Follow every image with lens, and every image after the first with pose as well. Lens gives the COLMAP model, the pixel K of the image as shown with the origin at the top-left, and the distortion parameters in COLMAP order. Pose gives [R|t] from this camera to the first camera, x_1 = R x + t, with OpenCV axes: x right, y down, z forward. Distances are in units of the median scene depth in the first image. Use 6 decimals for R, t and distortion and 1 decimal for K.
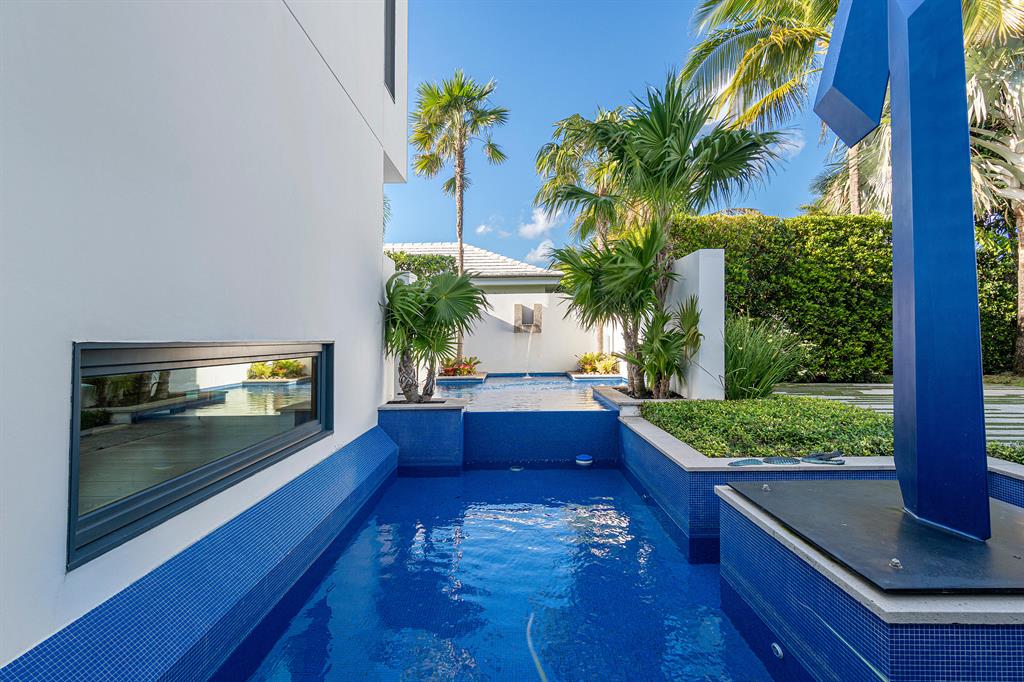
lens RADIAL K [[512.4, 0, 512.5], [0, 512.4, 336.3], [0, 0, 1]] dist [-0.001456, -0.000073]
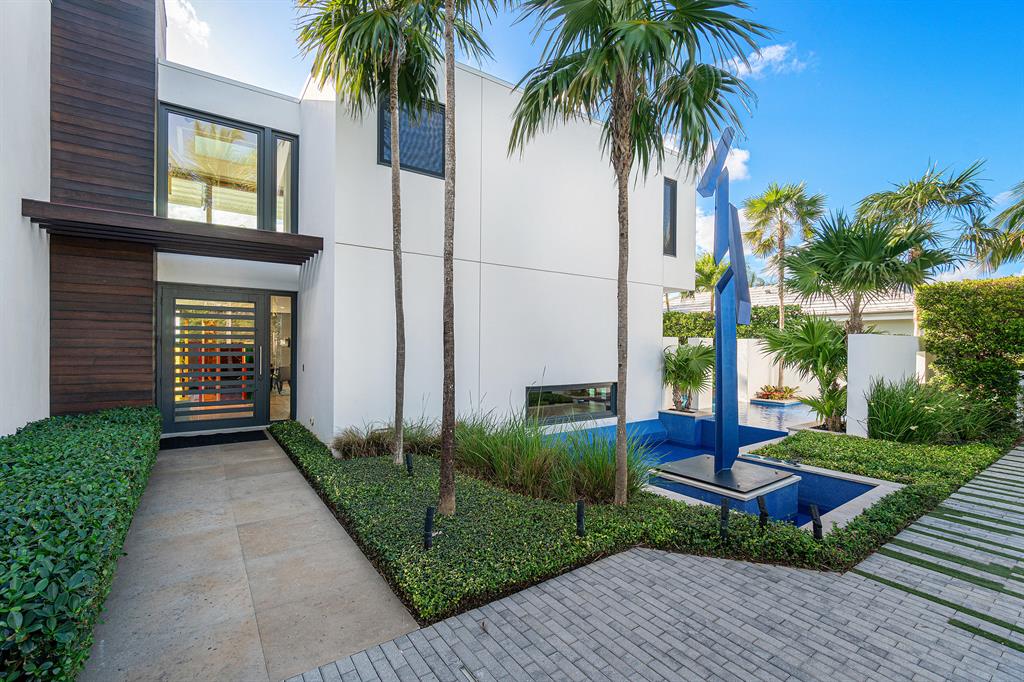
lens RADIAL K [[453.6, 0, 512.7], [0, 453.6, 341.4], [0, 0, 1]] dist [0.004027, -0.000151]
pose [[0.566751, 0.006581, -0.823863, 0.906787], [-0.006436, 0.999973, 0.003561, -0.145698], [0.823864, 0.003284, 0.566778, -0.548652]]
